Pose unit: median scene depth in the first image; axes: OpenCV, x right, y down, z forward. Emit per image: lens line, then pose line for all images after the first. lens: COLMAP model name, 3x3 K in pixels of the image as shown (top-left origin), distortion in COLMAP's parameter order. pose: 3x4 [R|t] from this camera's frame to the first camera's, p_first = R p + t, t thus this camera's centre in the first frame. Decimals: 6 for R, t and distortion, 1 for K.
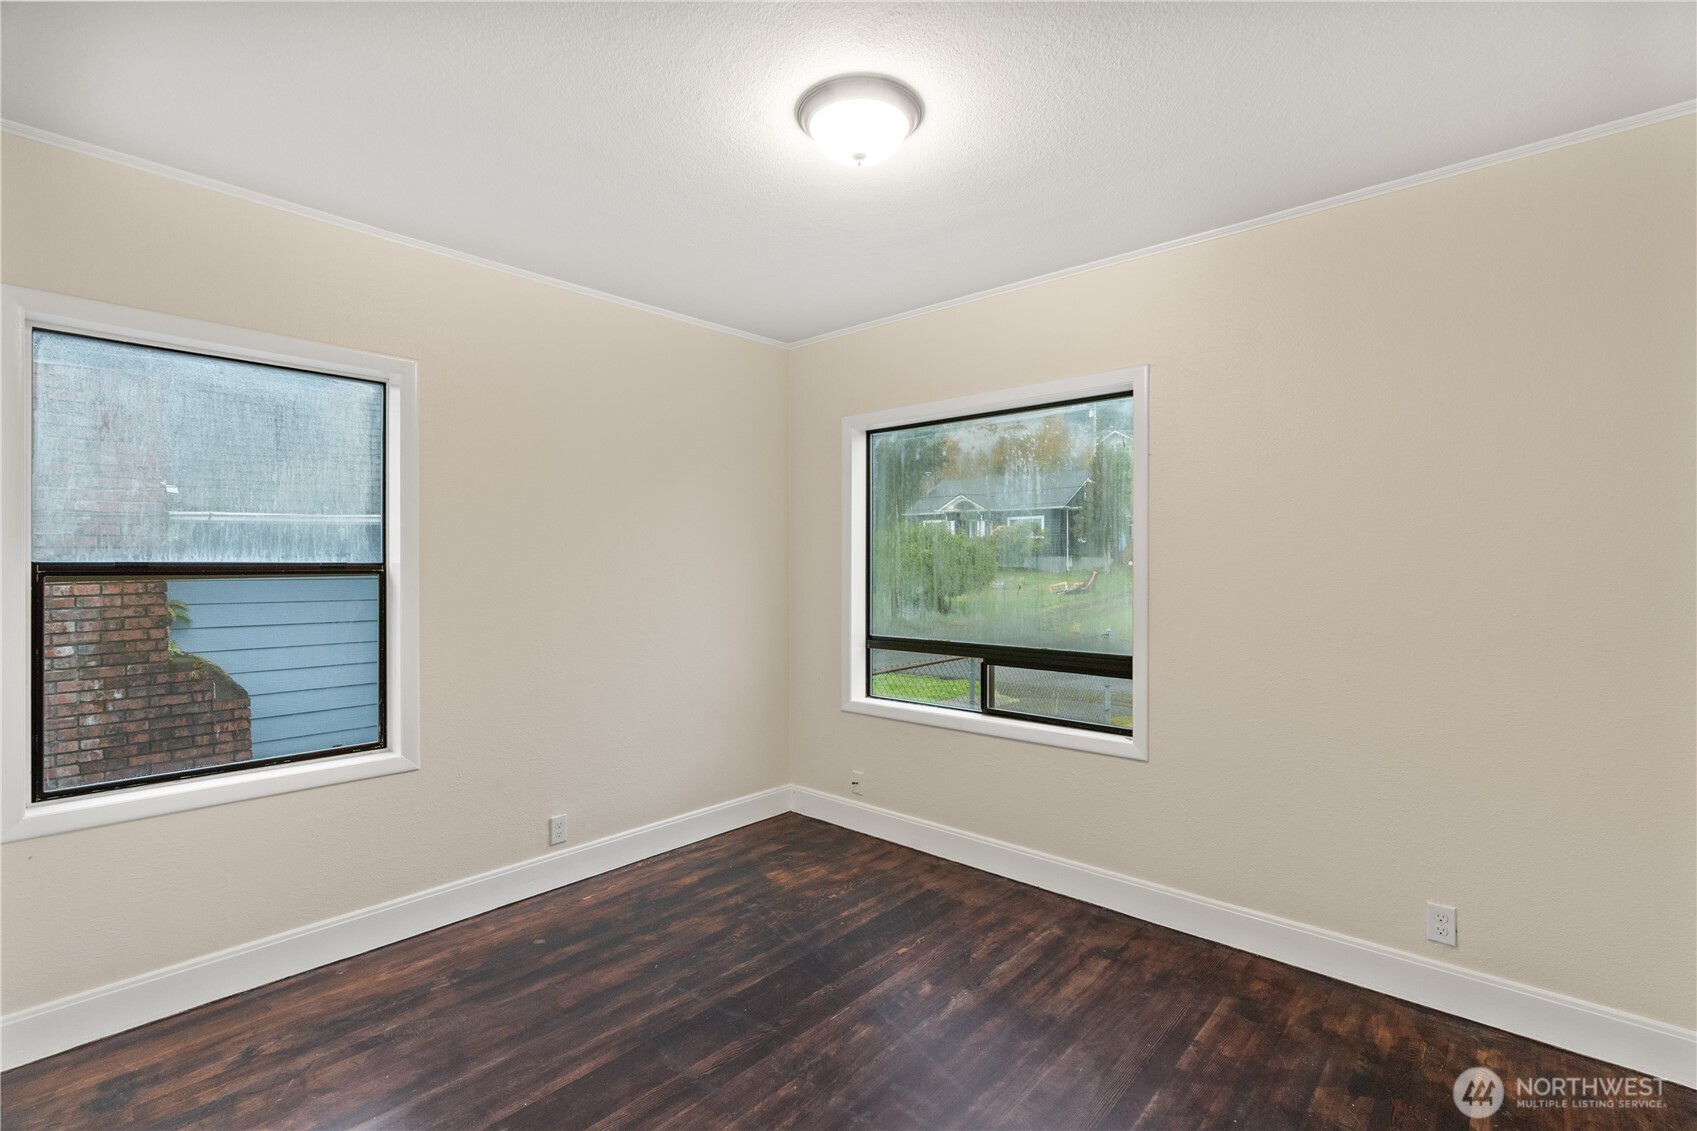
lens RADIAL K [[759.6, 0, 848.5], [0, 759.6, 565.5], [0, 0, 1]] dist [-0.008721, 0.000958]
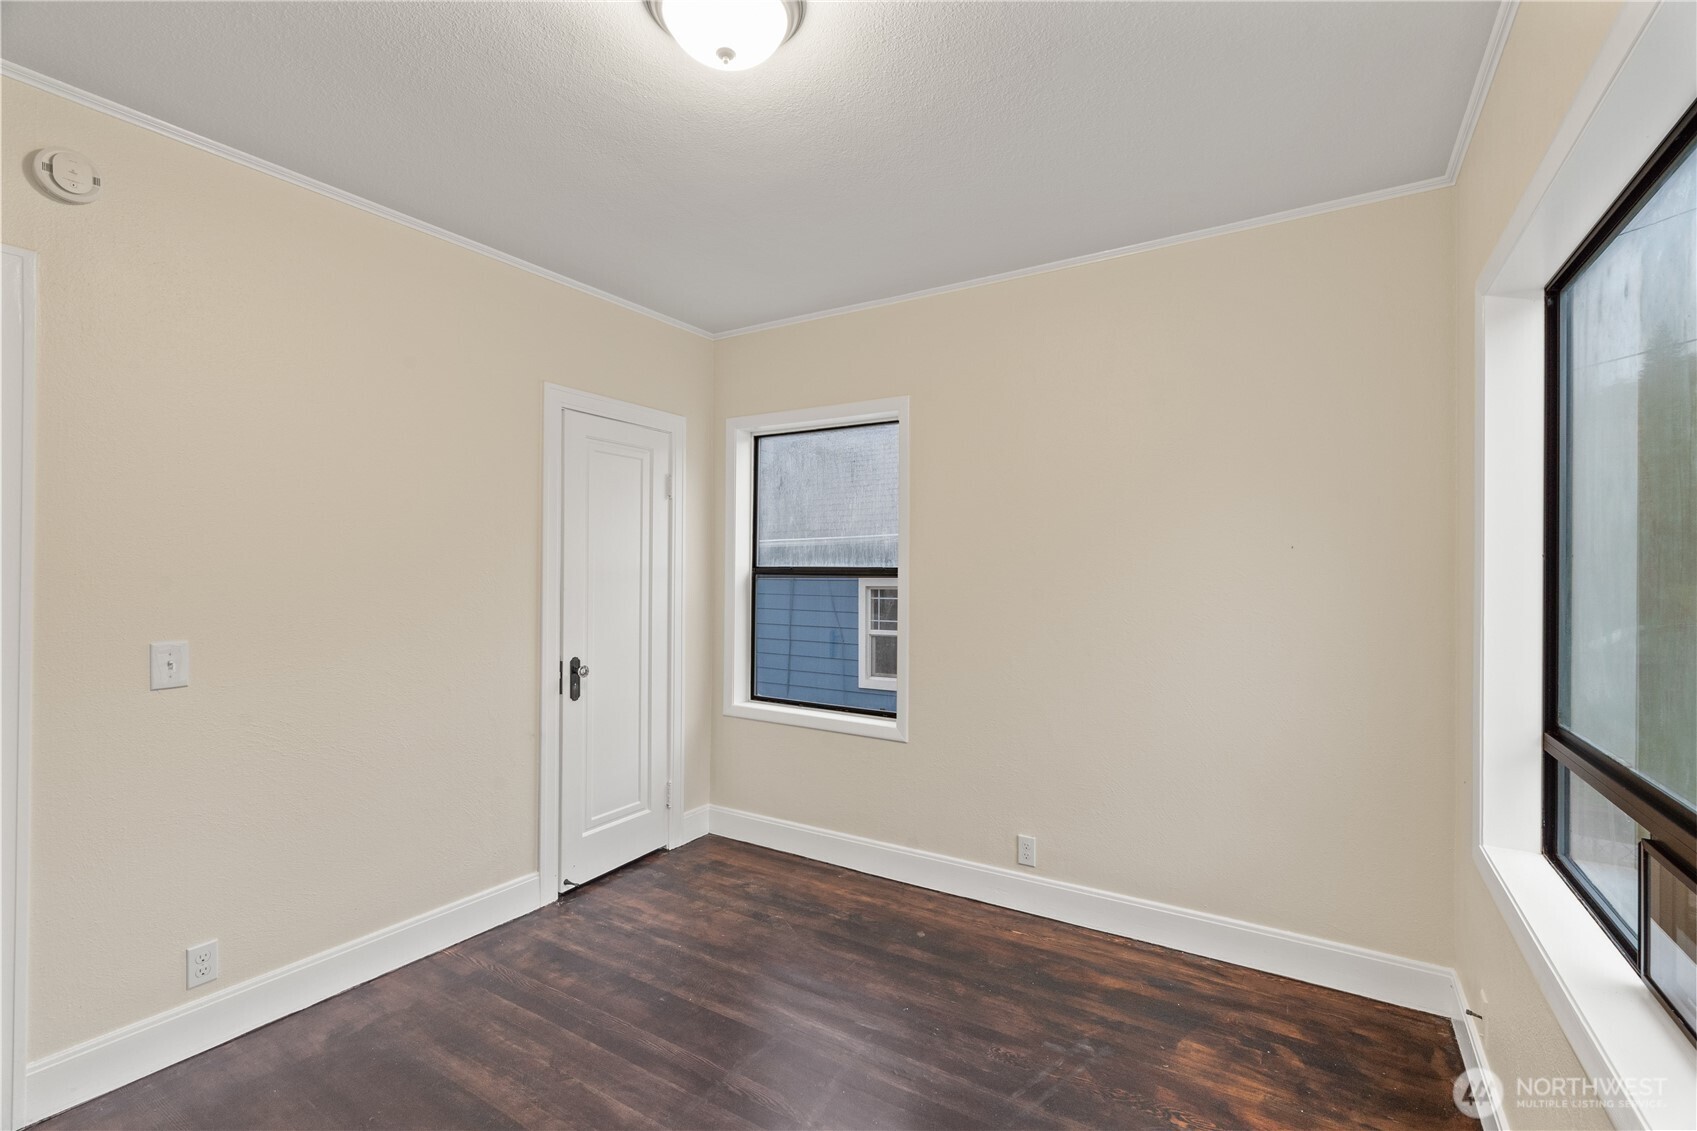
lens RADIAL K [[759.6, 0, 848.5], [0, 759.6, 565.5], [0, 0, 1]] dist [-0.008721, 0.000958]
pose [[0.172008, -0.002153, -0.985093, 0.605947], [-0.006215, 0.999975, -0.003270, -0.002053], [0.985076, 0.006685, 0.171990, 0.735775]]
